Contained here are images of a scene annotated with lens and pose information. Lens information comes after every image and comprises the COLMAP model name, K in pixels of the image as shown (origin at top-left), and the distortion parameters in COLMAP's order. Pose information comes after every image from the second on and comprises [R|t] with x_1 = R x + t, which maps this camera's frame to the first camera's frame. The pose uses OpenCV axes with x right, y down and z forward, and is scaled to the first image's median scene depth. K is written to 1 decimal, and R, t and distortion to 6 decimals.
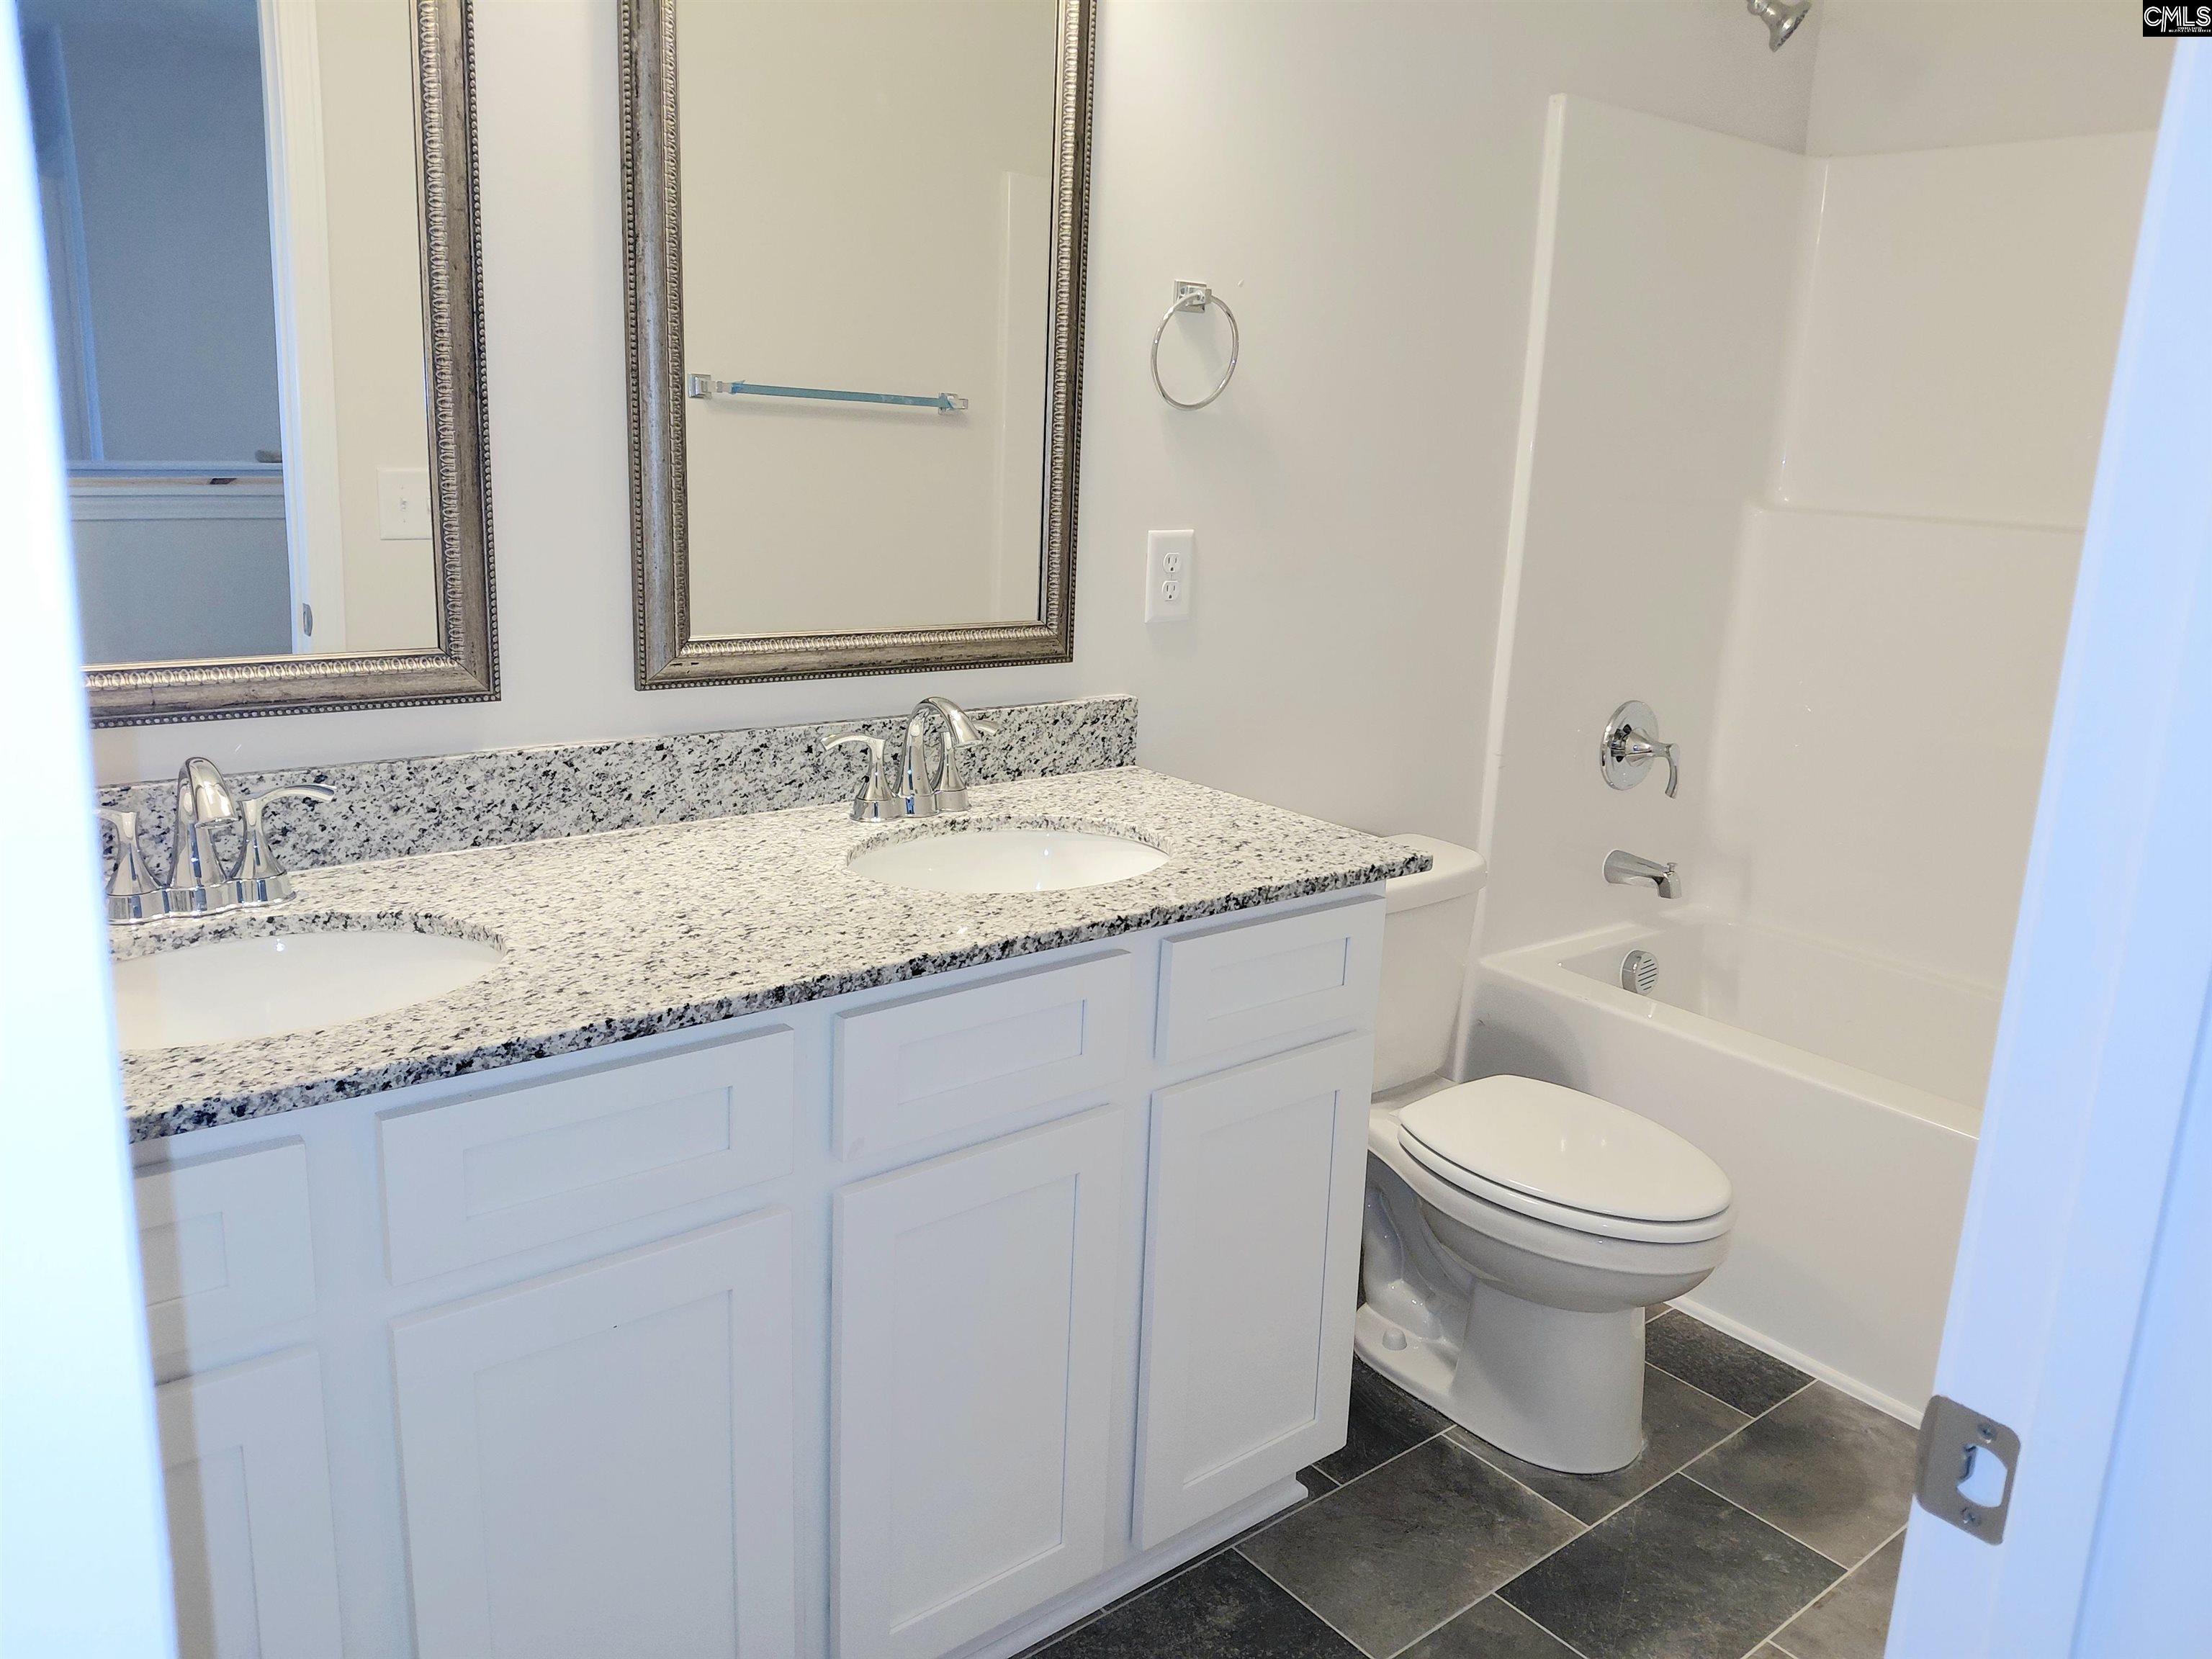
lens RADIAL K [[1676.0, 0, 1108.5], [0, 1676.0, 798.0], [0, 0, 1]] dist [0.066078, -0.116293]
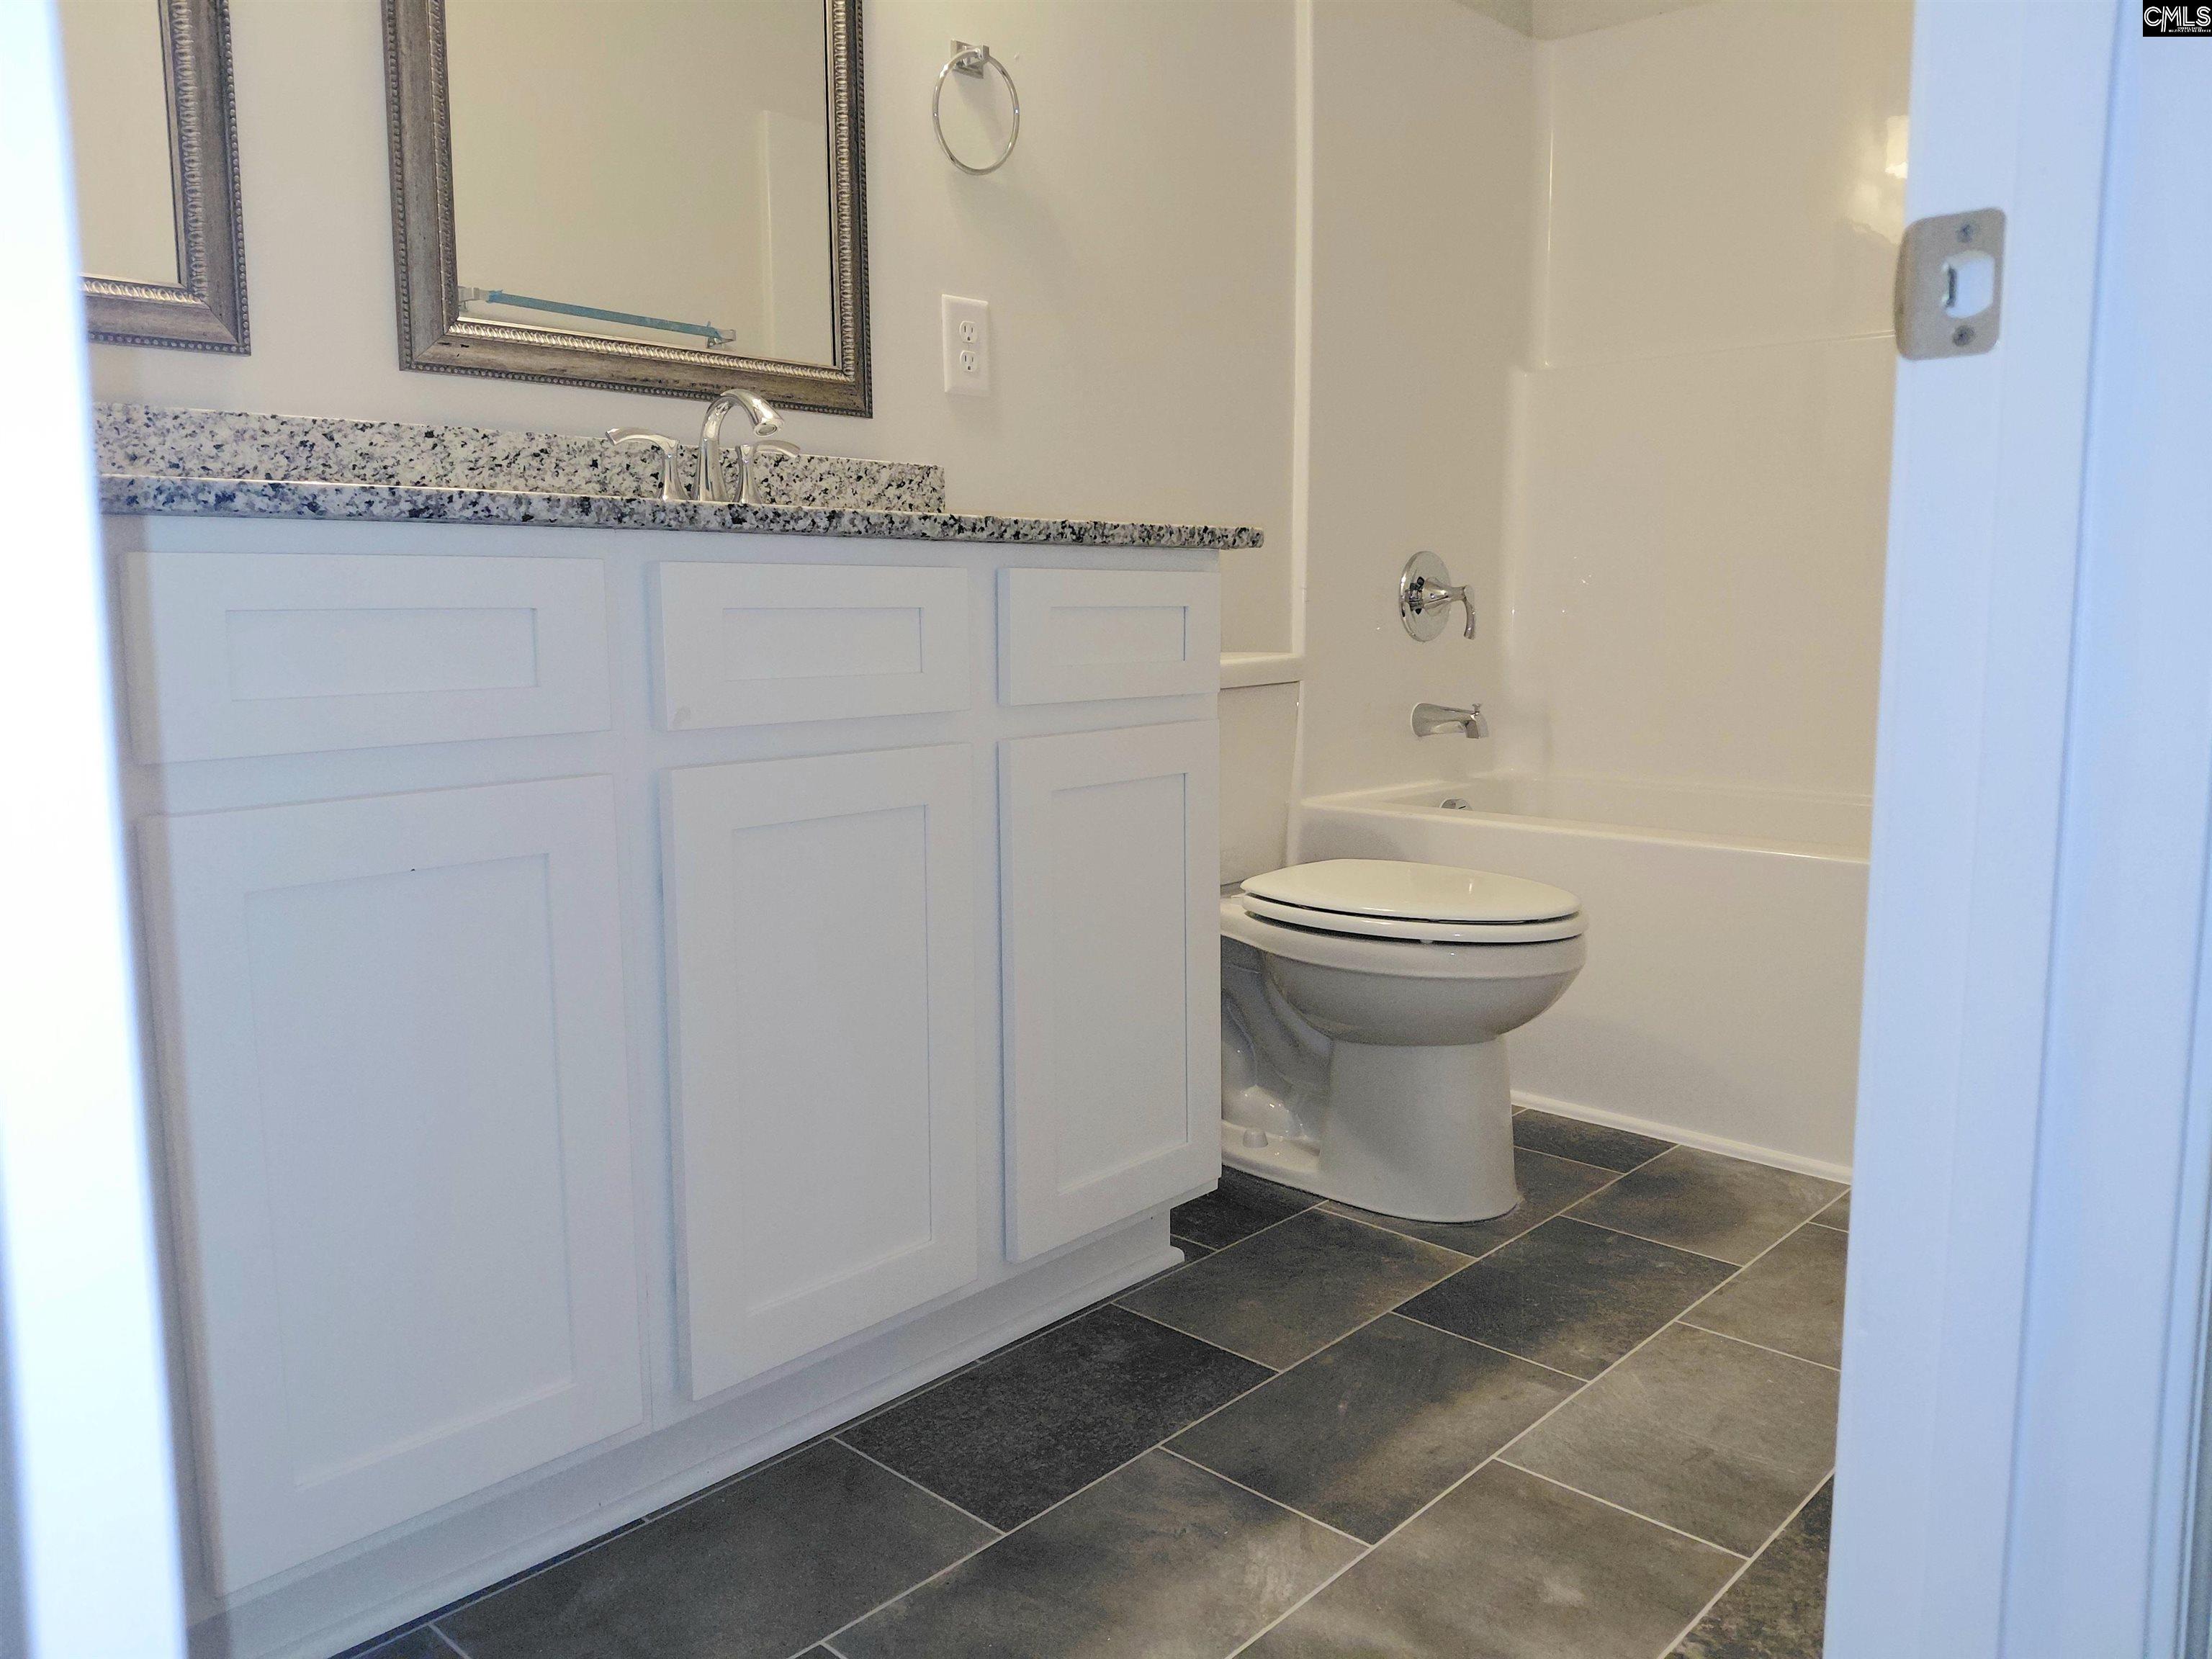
lens RADIAL K [[1676.0, 0, 1086.1], [0, 1676.0, 820.2], [0, 0, 1]] dist [0.066078, -0.116293]
pose [[0.990401, -0.065759, 0.121578, -0.034495], [0.077156, 0.992808, -0.091541, 0.259164], [-0.114684, 0.100043, 0.988352, 0.060888]]
